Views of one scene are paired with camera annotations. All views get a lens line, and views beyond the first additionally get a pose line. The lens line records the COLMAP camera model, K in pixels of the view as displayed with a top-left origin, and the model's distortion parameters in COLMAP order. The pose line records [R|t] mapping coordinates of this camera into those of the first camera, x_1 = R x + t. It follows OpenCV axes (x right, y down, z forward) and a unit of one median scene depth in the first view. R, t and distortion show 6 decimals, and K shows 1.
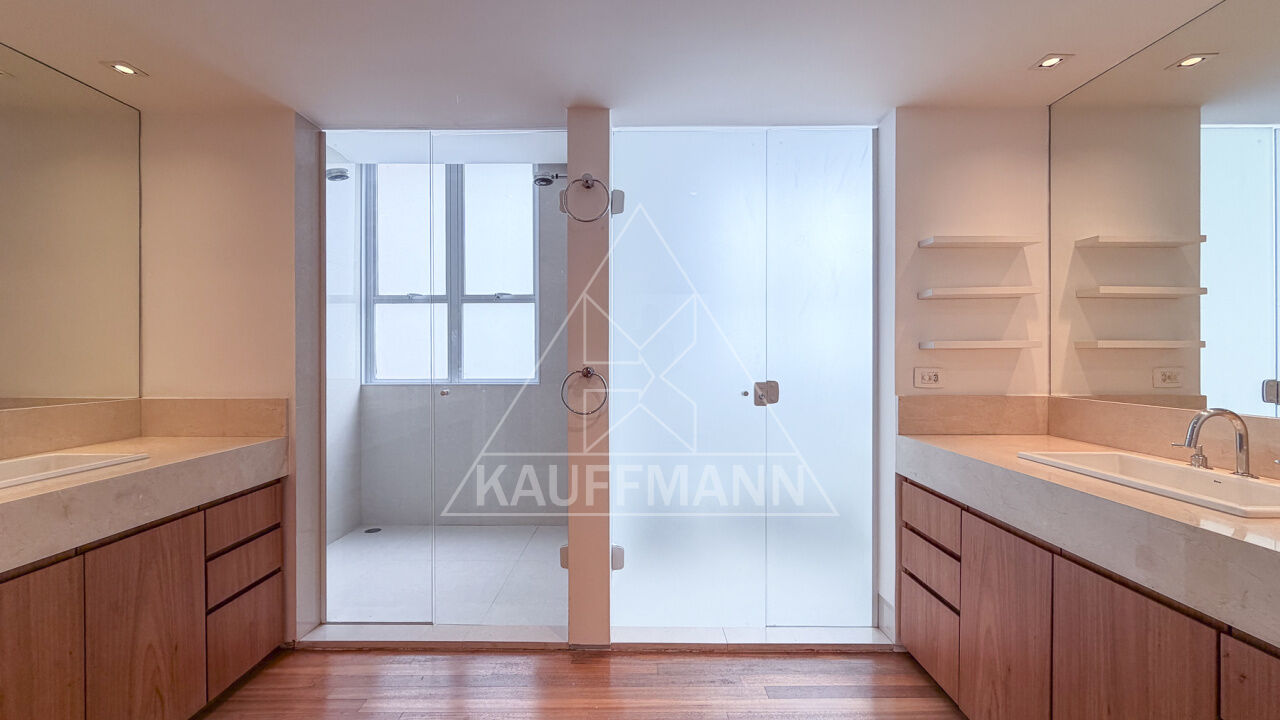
lens RADIAL K [[554.2, 0, 638.7], [0, 554.2, 361.0], [0, 0, 1]] dist [-0.015114, 0.000258]
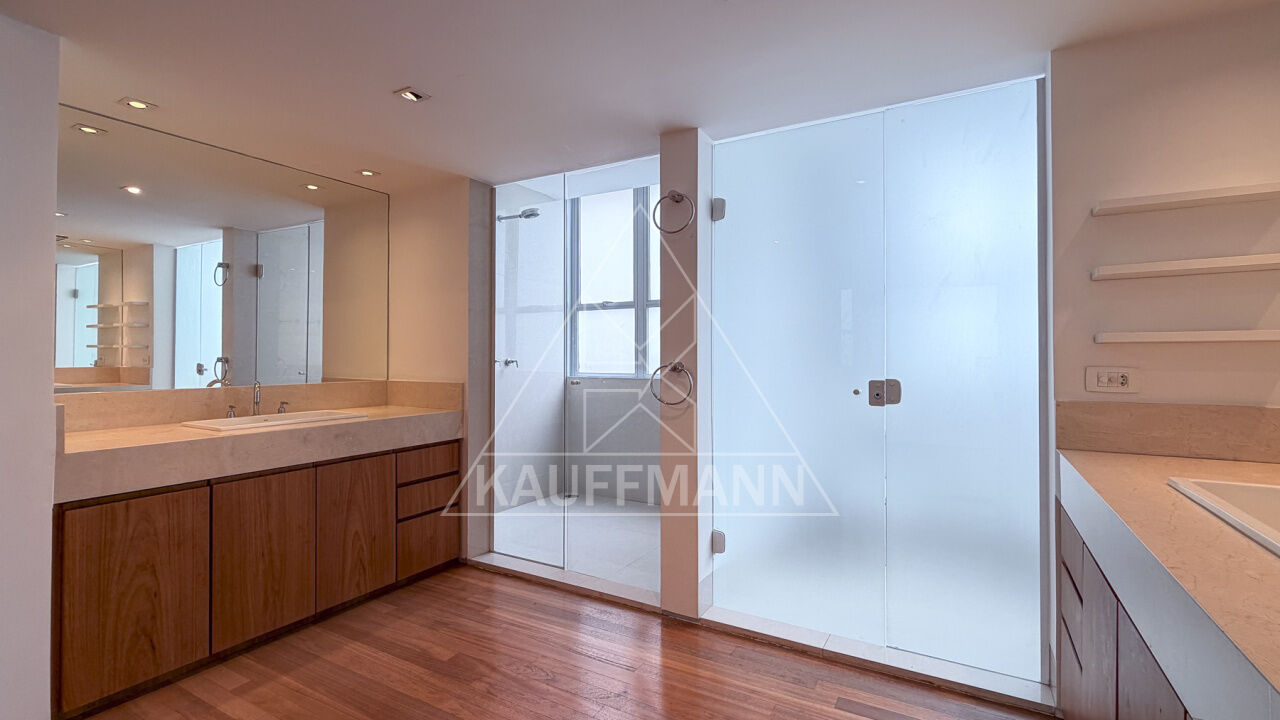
lens RADIAL K [[554.2, 0, 636.8], [0, 554.2, 352.5], [0, 0, 1]] dist [-0.015114, 0.000258]
pose [[0.872732, -0.002289, -0.488195, 0.399758], [-0.004895, 0.999898, -0.013439, 0.006546], [0.488175, 0.014119, 0.872631, -0.014561]]
